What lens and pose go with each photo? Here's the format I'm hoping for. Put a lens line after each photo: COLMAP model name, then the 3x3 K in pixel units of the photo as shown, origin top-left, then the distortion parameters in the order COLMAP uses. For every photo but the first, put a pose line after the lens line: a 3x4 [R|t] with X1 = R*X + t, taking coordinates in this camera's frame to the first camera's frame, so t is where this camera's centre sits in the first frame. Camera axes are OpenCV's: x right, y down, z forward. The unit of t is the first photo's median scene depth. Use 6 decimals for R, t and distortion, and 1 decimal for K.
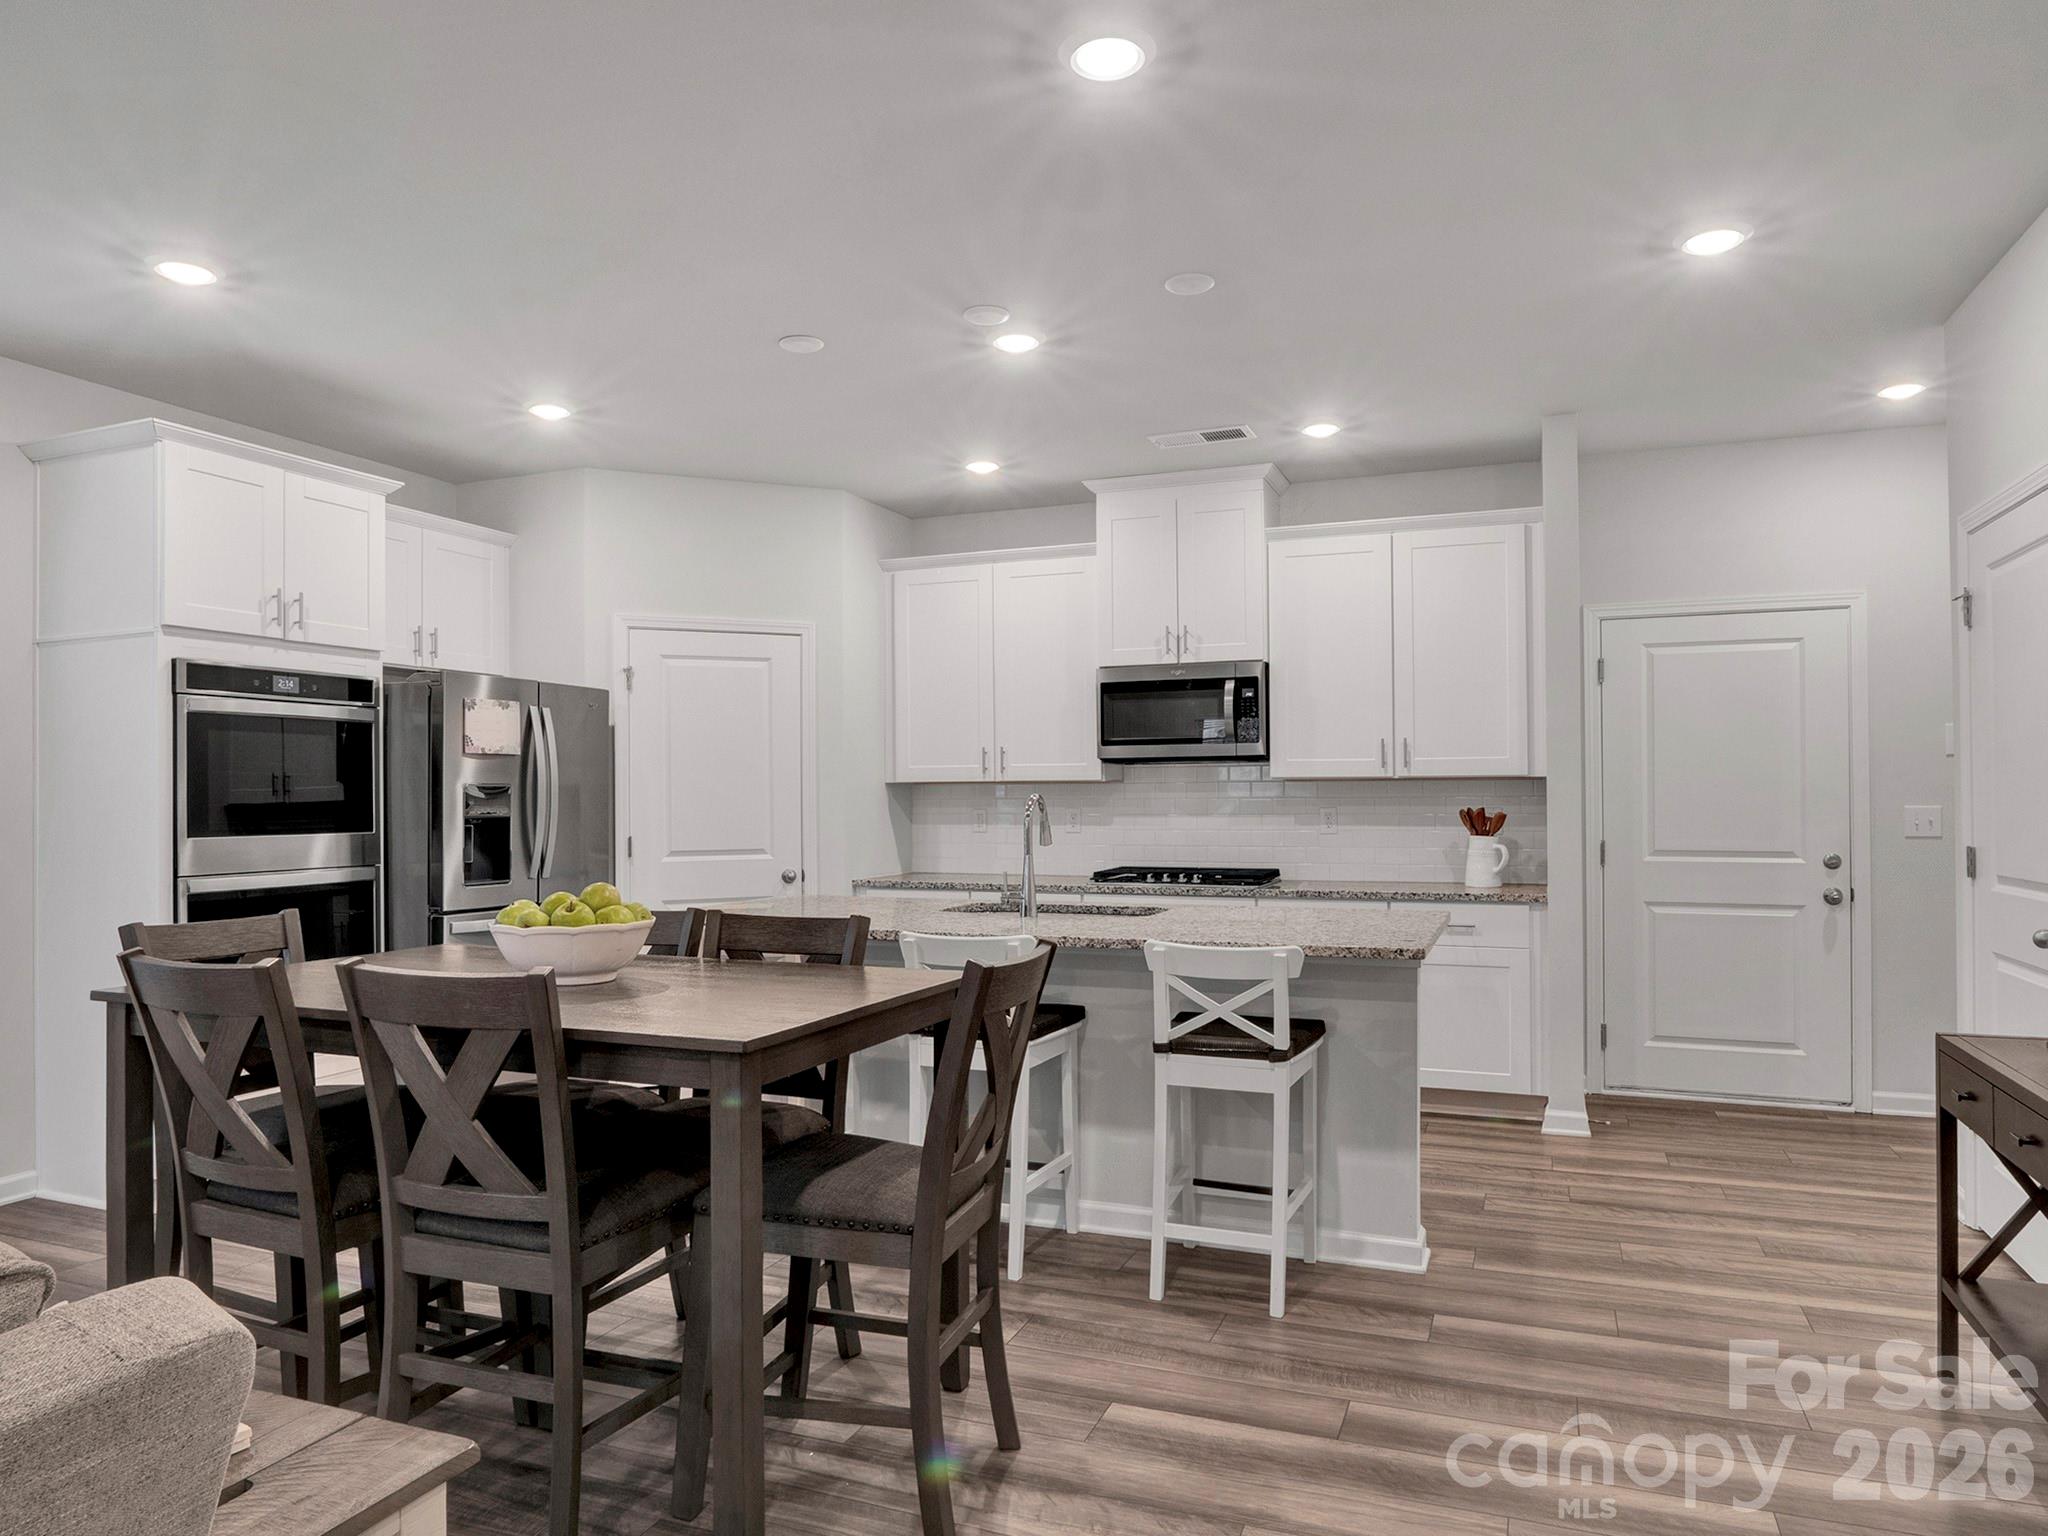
lens RADIAL K [[1275.1, 0, 1027.5], [0, 1275.1, 766.4], [0, 0, 1]] dist [-0.022233, -0.005353]
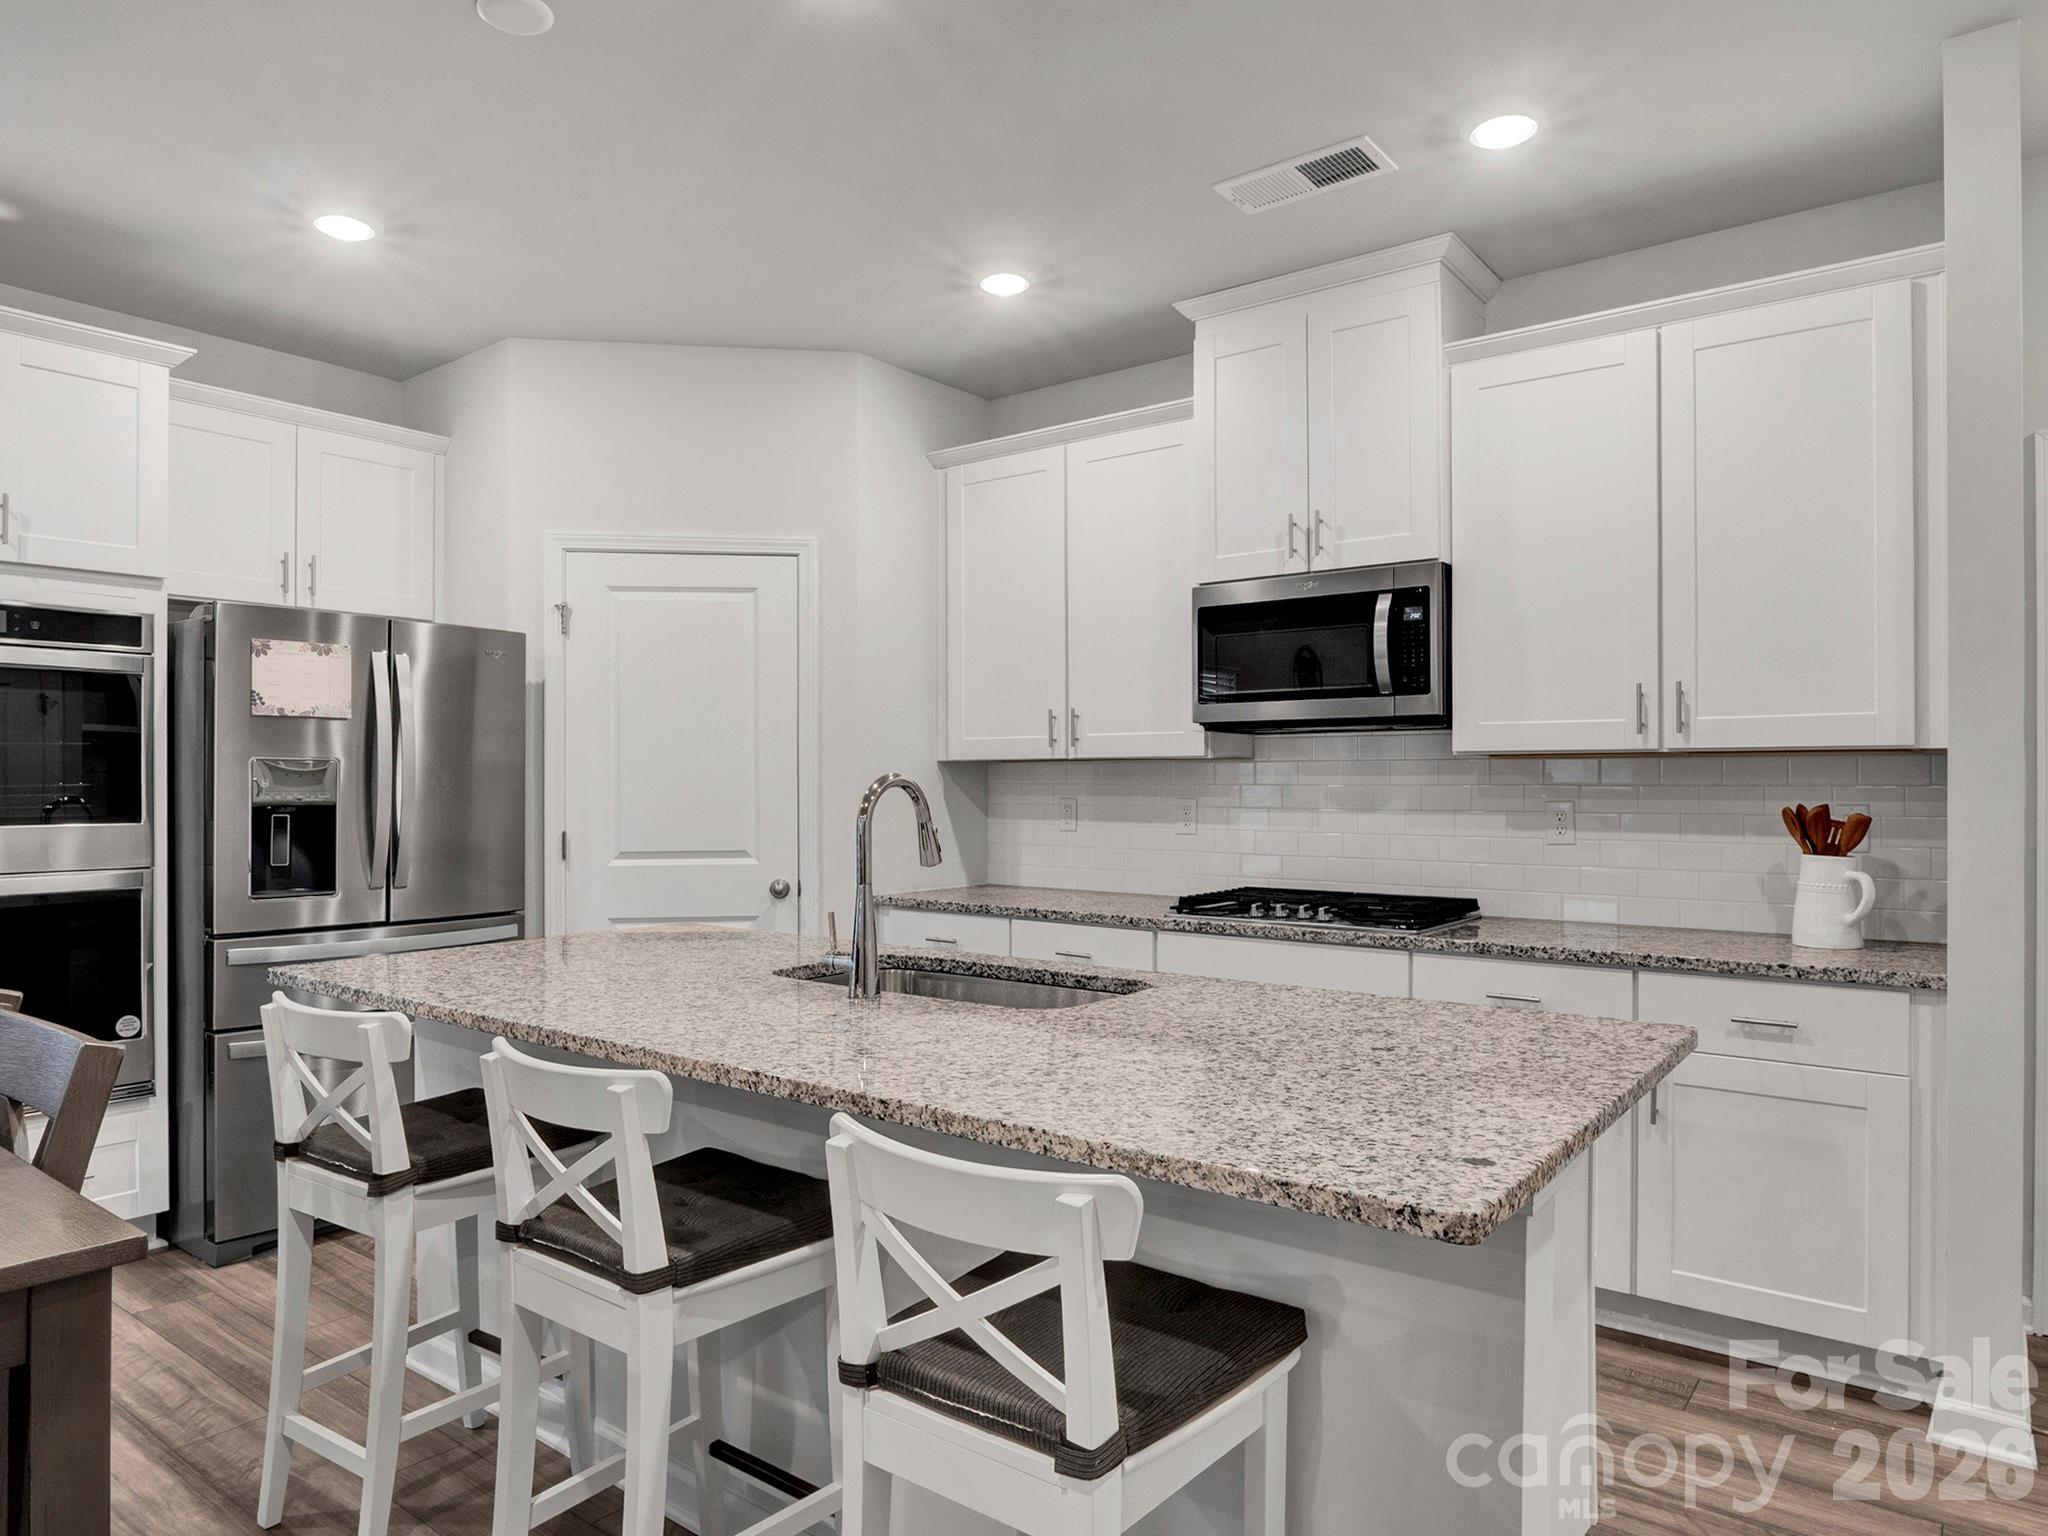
lens RADIAL K [[1275.1, 0, 1081.2], [0, 1275.1, 770.9], [0, 0, 1]] dist [-0.022233, -0.005353]
pose [[0.971061, 0.003849, -0.238799, 0.164005], [-0.000865, 0.999920, 0.012597, 0.010549], [0.238828, -0.012025, 0.970987, 0.364205]]
